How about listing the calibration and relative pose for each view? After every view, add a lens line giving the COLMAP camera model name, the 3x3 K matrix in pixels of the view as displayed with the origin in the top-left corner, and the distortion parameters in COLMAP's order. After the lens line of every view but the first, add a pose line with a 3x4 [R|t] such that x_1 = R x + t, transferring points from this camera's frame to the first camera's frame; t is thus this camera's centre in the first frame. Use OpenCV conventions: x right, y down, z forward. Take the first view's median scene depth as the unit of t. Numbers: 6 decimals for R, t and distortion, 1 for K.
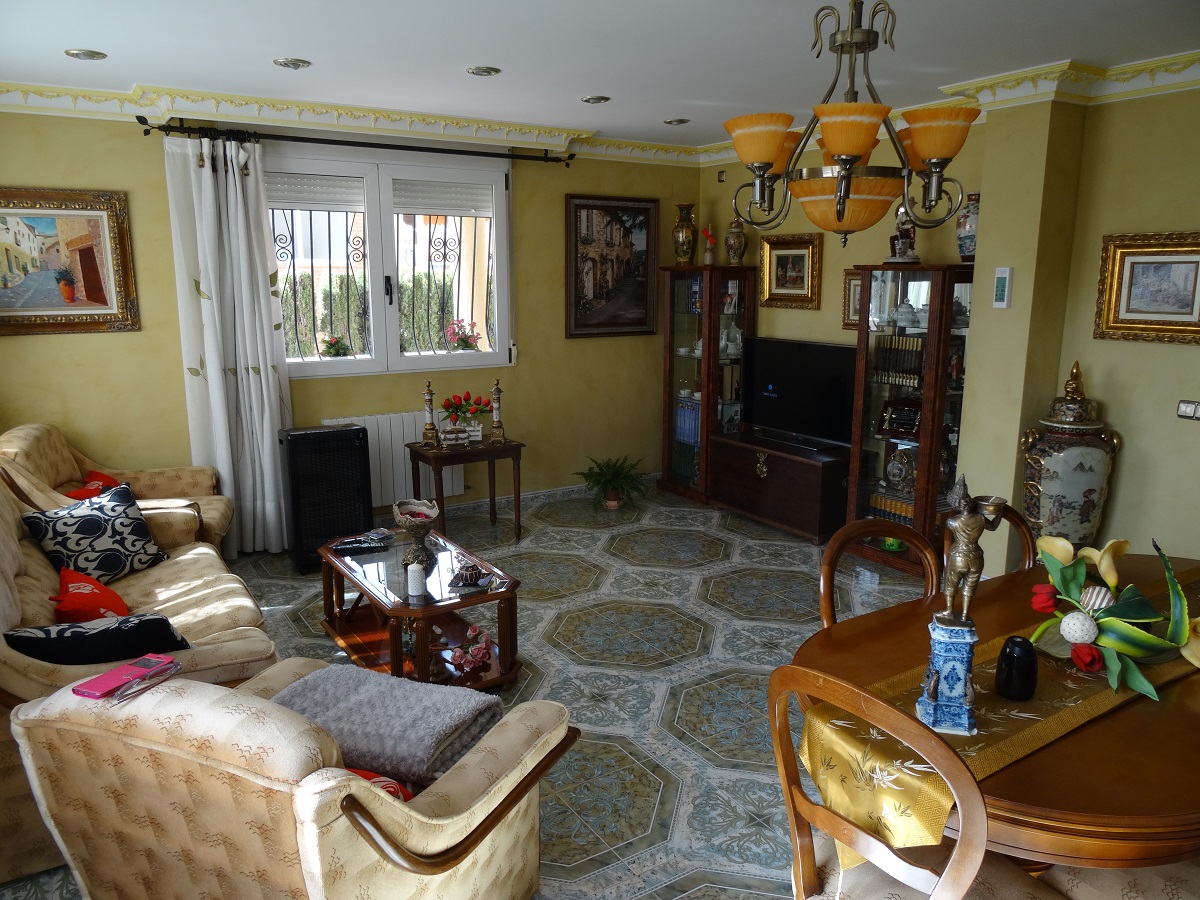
lens RADIAL K [[851.2, 0, 591.8], [0, 851.2, 447.6], [0, 0, 1]] dist [-0.009855, 0.003109]
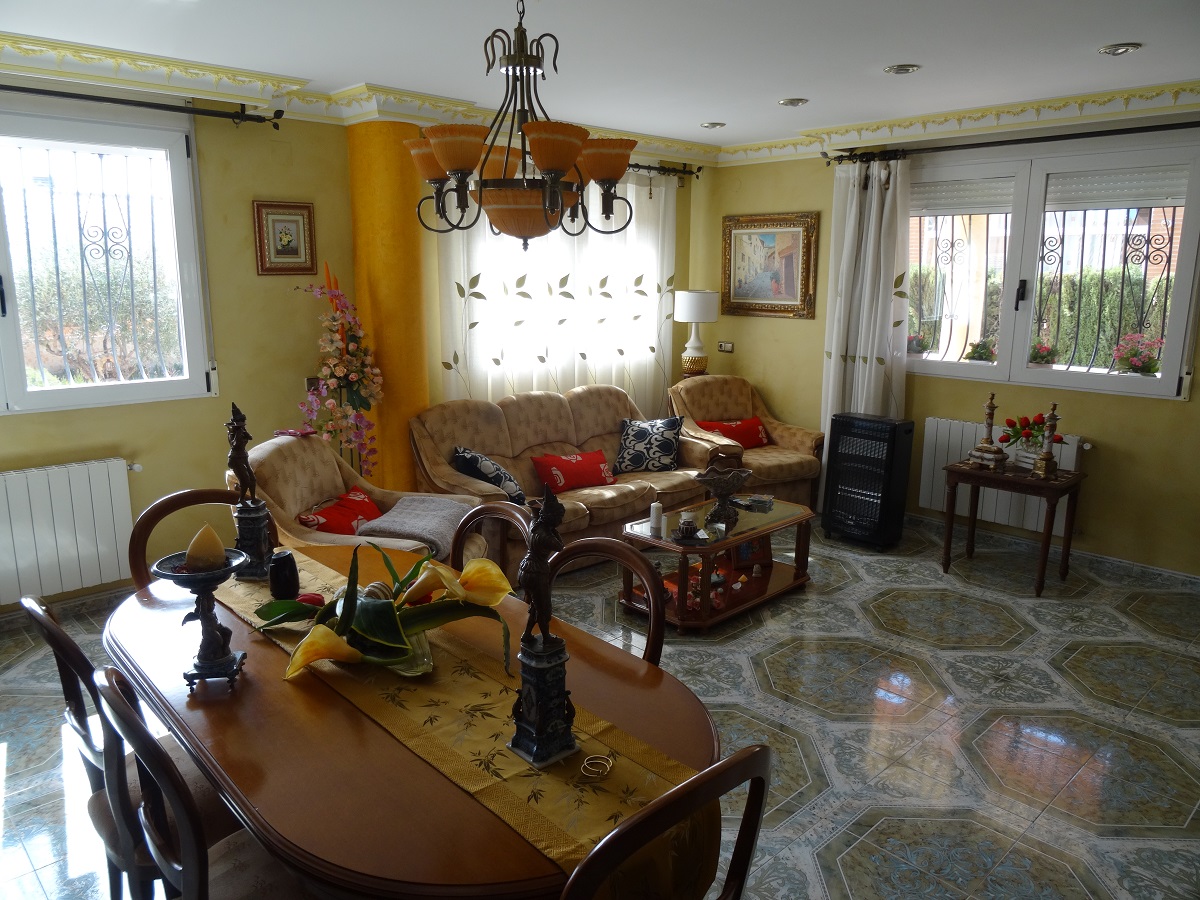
lens RADIAL K [[851.2, 0, 601.6], [0, 851.2, 448.4], [0, 0, 1]] dist [-0.009855, 0.003109]
pose [[0.199807, 0.201007, -0.958996, 0.566946], [-0.203170, 0.965960, 0.160137, -0.074864], [0.958540, 0.162843, 0.233844, 0.352575]]
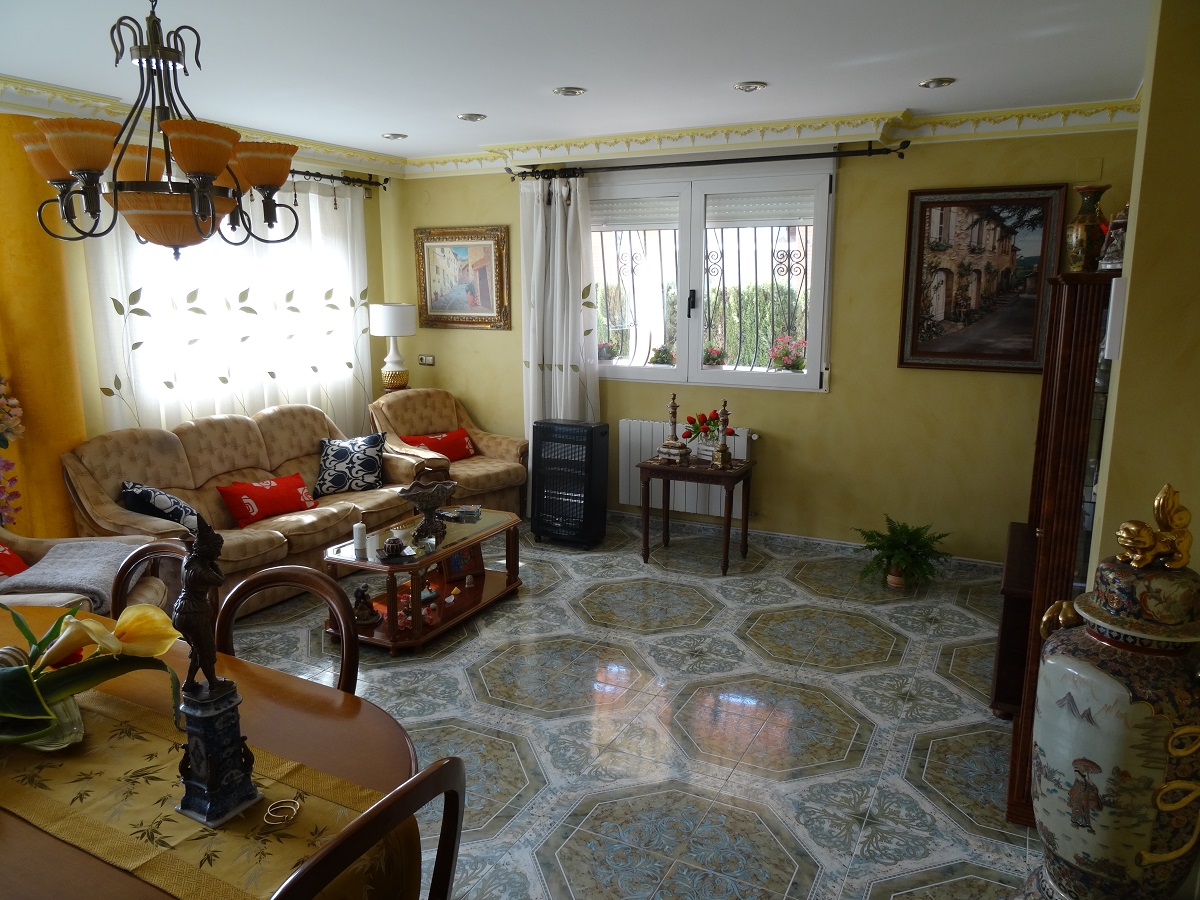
lens RADIAL K [[851.2, 0, 600.0], [0, 851.2, 447.1], [0, 0, 1]] dist [-0.009855, 0.003109]
pose [[0.512220, 0.160765, -0.843674, 0.569923], [-0.173684, 0.981418, 0.081564, -0.076110], [0.841109, 0.104753, 0.530624, 0.363418]]
